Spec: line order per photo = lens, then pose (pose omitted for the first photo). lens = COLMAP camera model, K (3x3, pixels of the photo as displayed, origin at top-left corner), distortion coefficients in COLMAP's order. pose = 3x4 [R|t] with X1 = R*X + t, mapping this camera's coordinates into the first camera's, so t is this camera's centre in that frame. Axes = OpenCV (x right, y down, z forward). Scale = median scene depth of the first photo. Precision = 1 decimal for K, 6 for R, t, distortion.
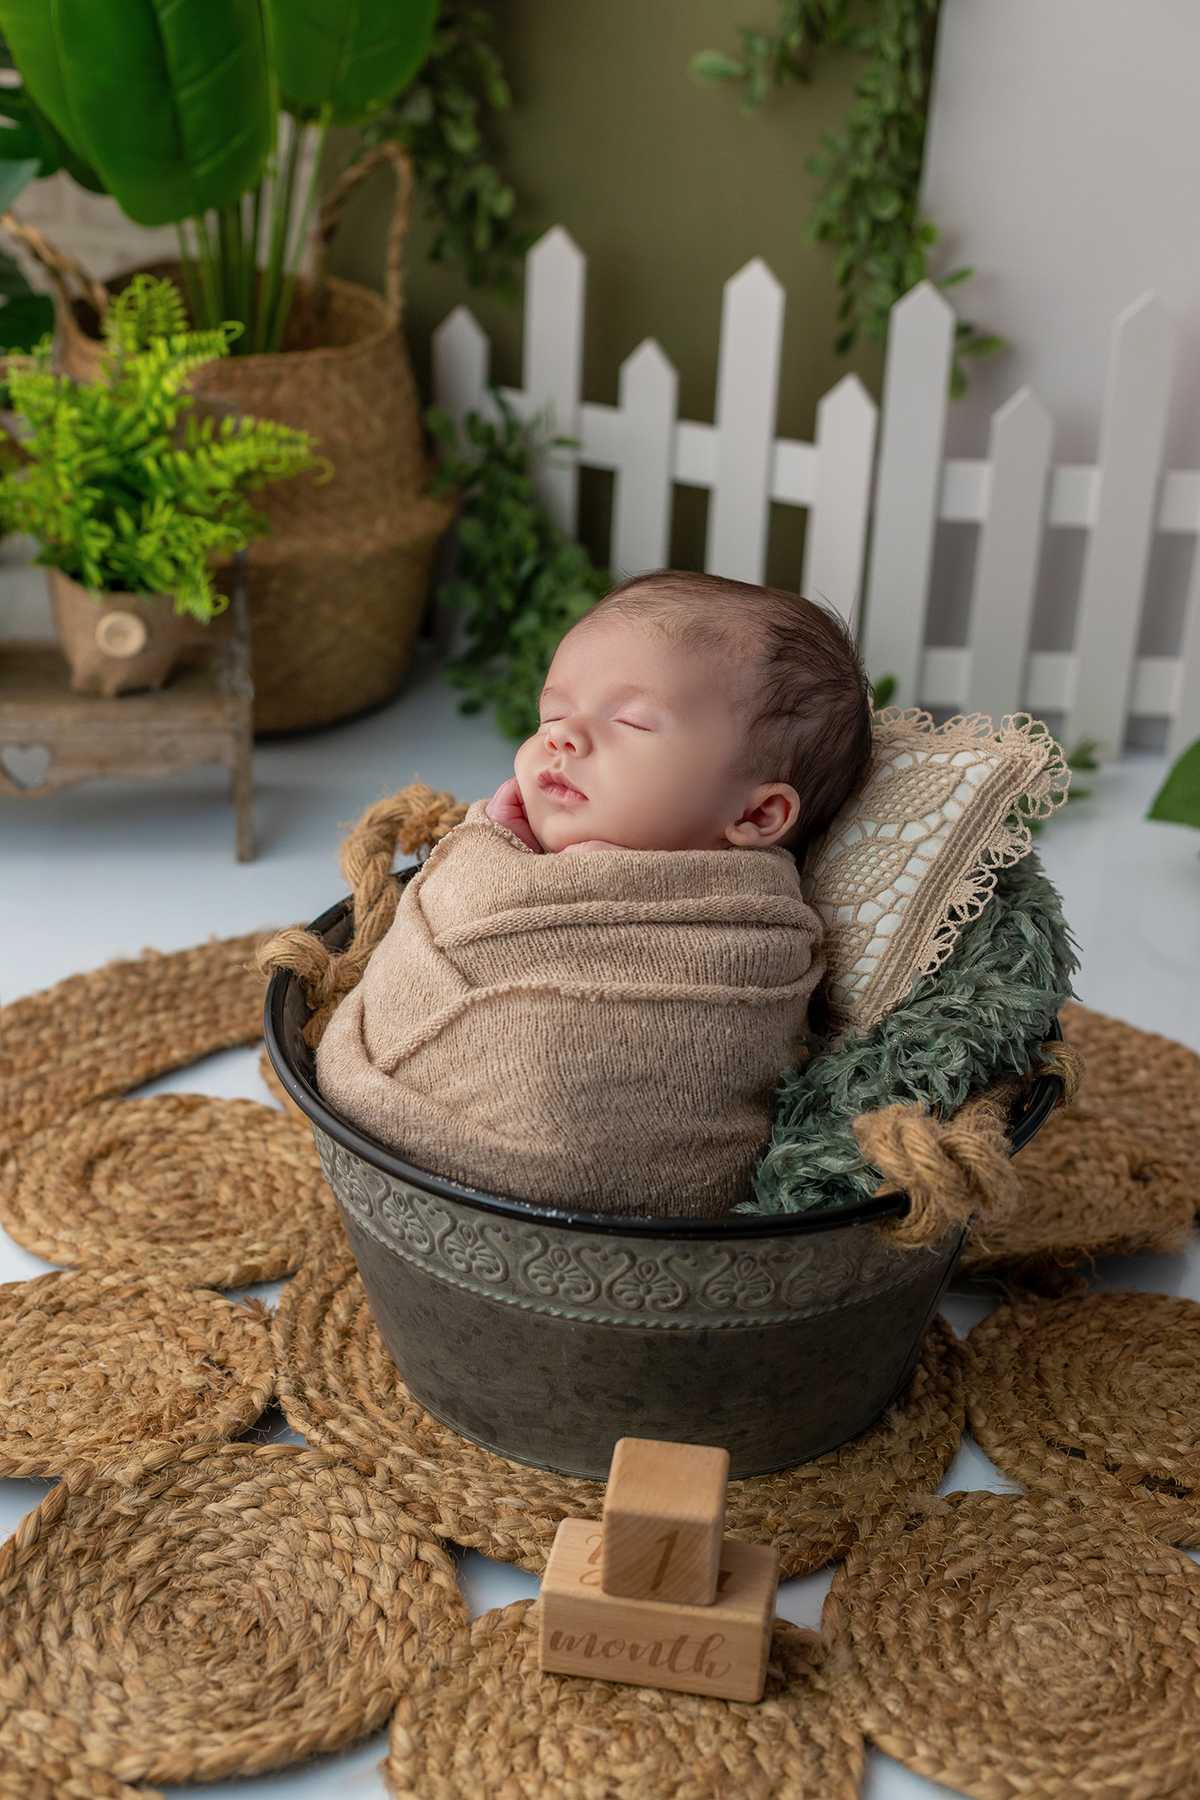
lens RADIAL K [[2694.7, 0, 647.1], [0, 2694.7, 876.2], [0, 0, 1]] dist [-0.032494, 0.000000]
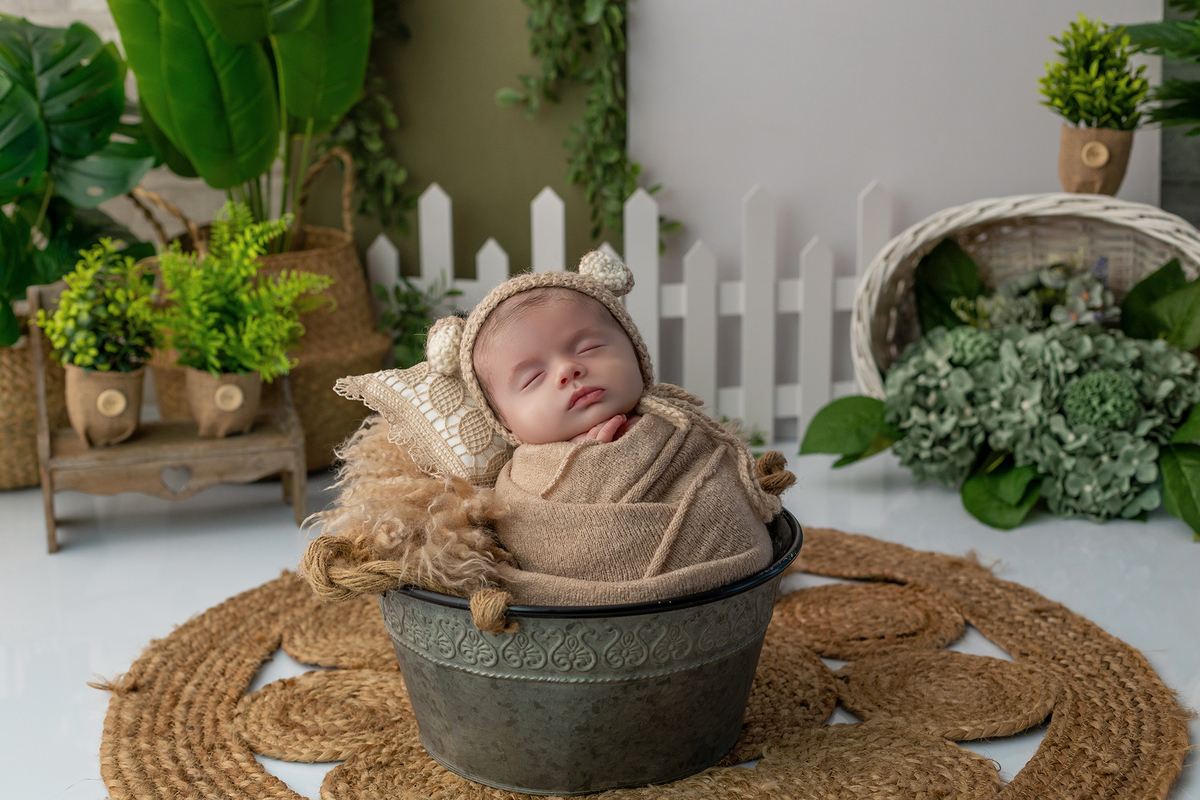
lens RADIAL K [[1796.5, 0, 633.8], [0, 1796.5, 389.6], [0, 0, 1]] dist [-0.032494, 0.000000]
pose [[0.983913, -0.096105, 0.150593, -0.098338], [0.126036, 0.970846, -0.203896, 0.161896], [-0.126607, 0.219596, 0.967341, -0.165824]]
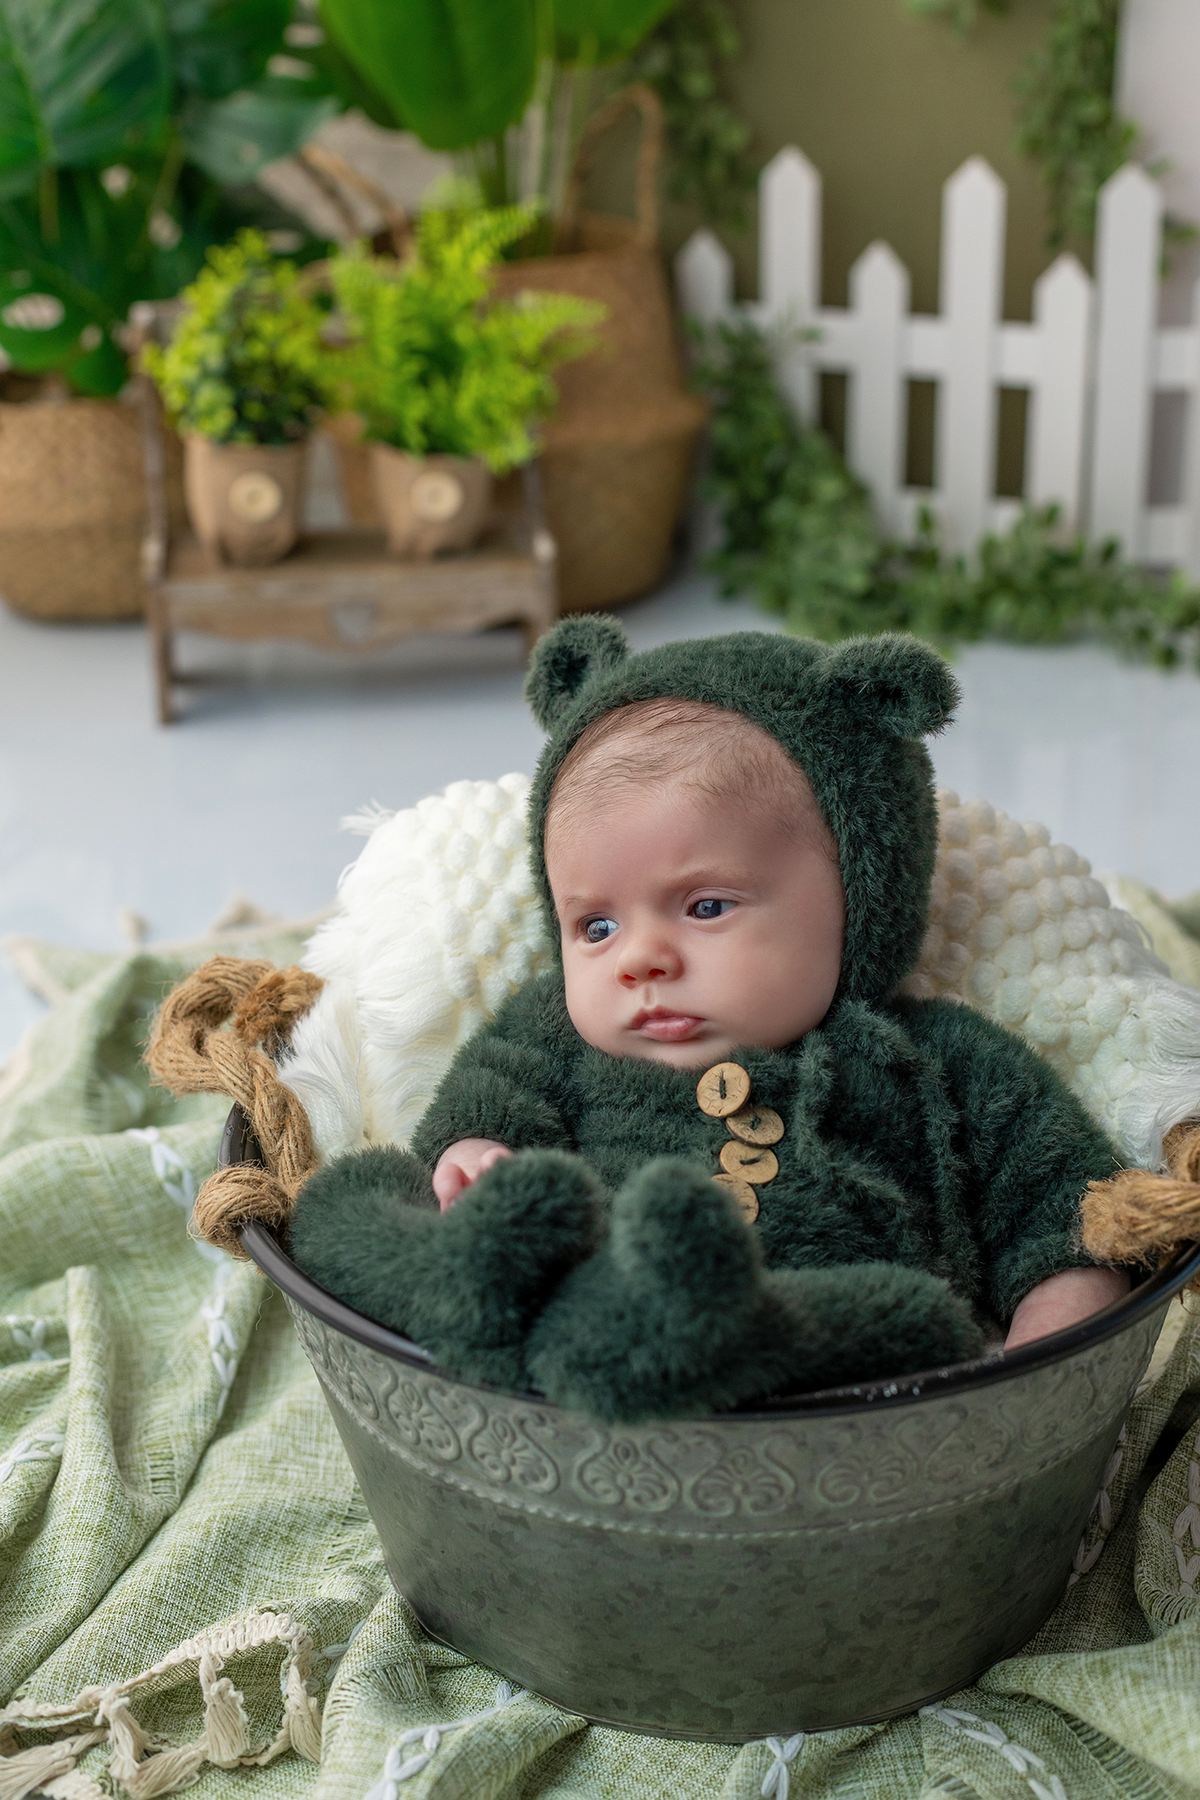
lens RADIAL K [[2694.7, 0, 622.9], [0, 2694.7, 886.3], [0, 0, 1]] dist [-0.032494, 0.000000]
pose [[0.997641, -0.049855, -0.047192, -0.066031], [0.046779, 0.996841, -0.064179, 0.131624], [0.050243, 0.061820, 0.996822, -0.091485]]
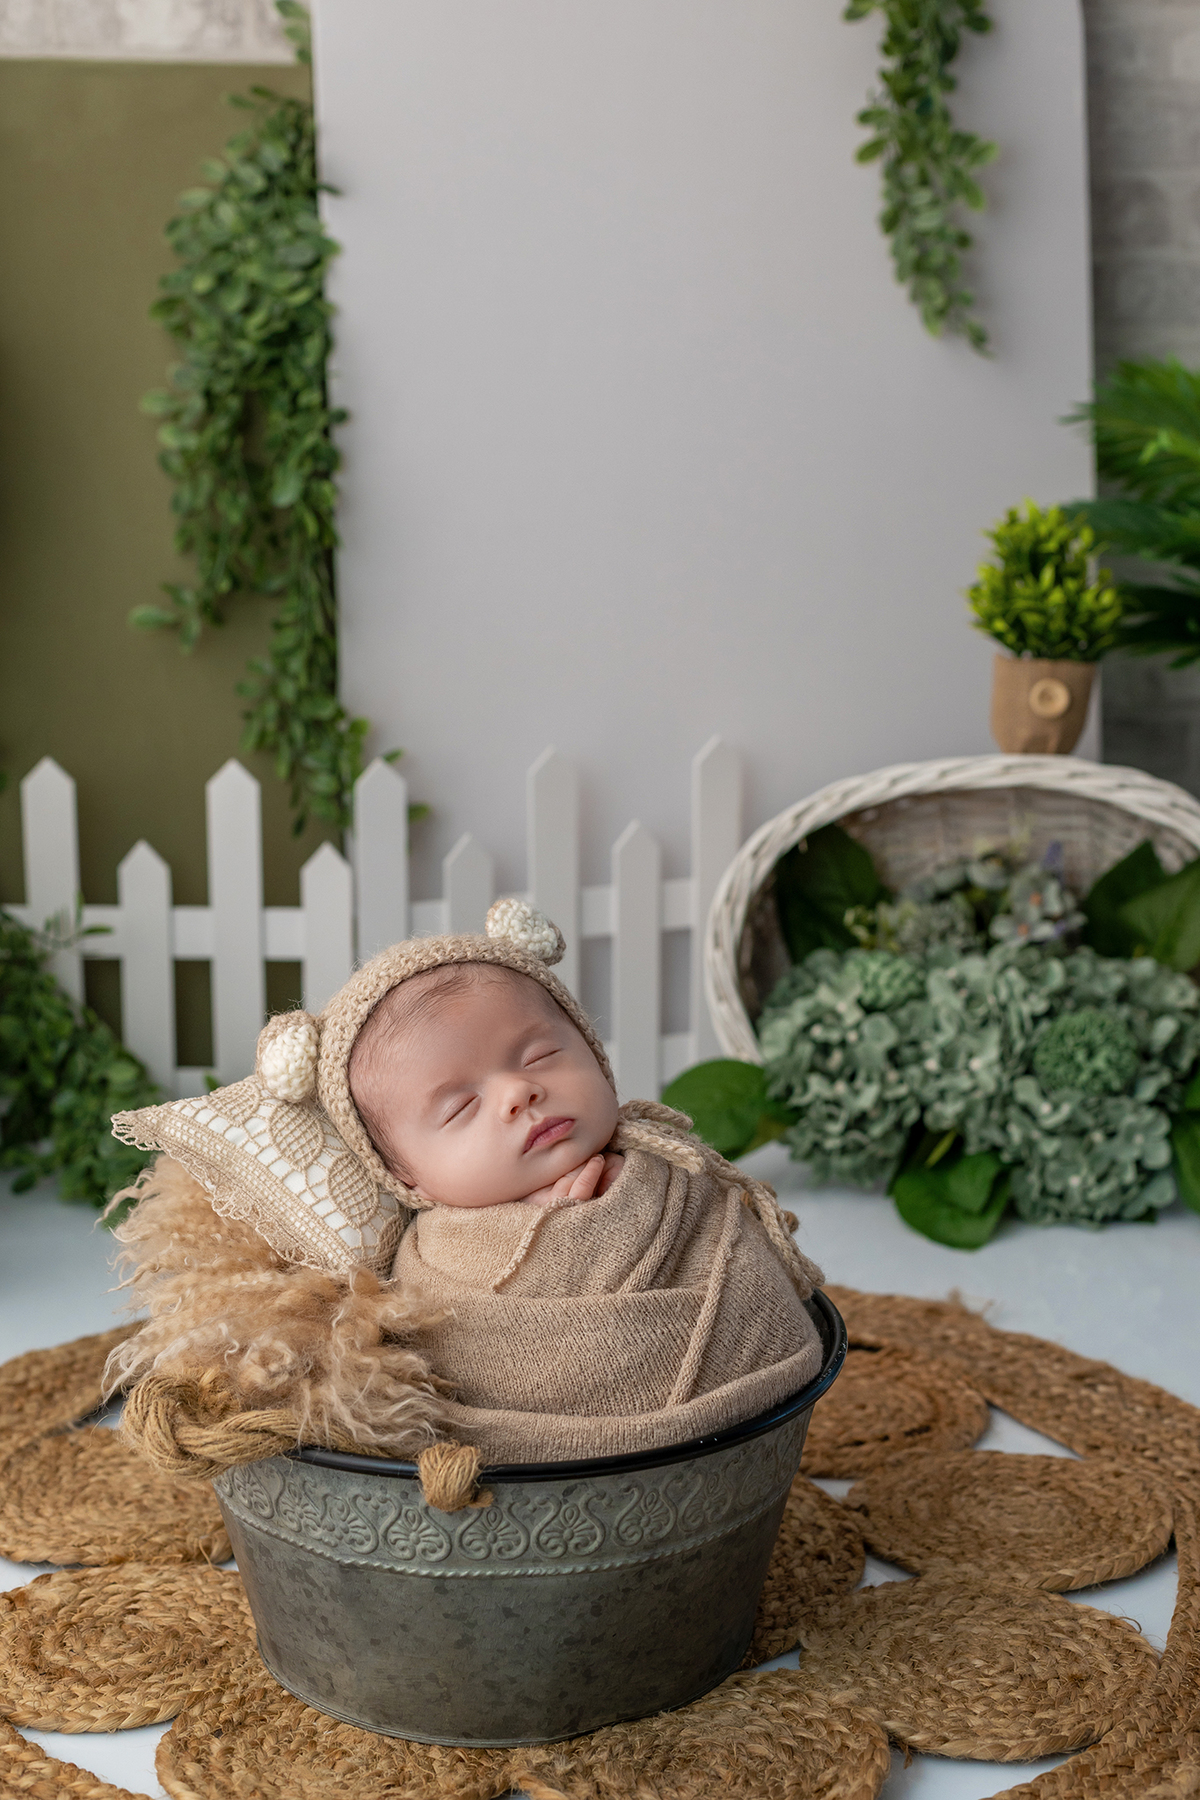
lens RADIAL K [[2694.7, 0, 693.4], [0, 2694.7, 921.3], [0, 0, 1]] dist [-0.032494, 0.000000]
pose [[0.912785, -0.131992, 0.386525, -0.240396], [0.215418, 0.959596, -0.181027, 0.098656], [-0.347014, 0.248503, 0.904338, -0.132889]]
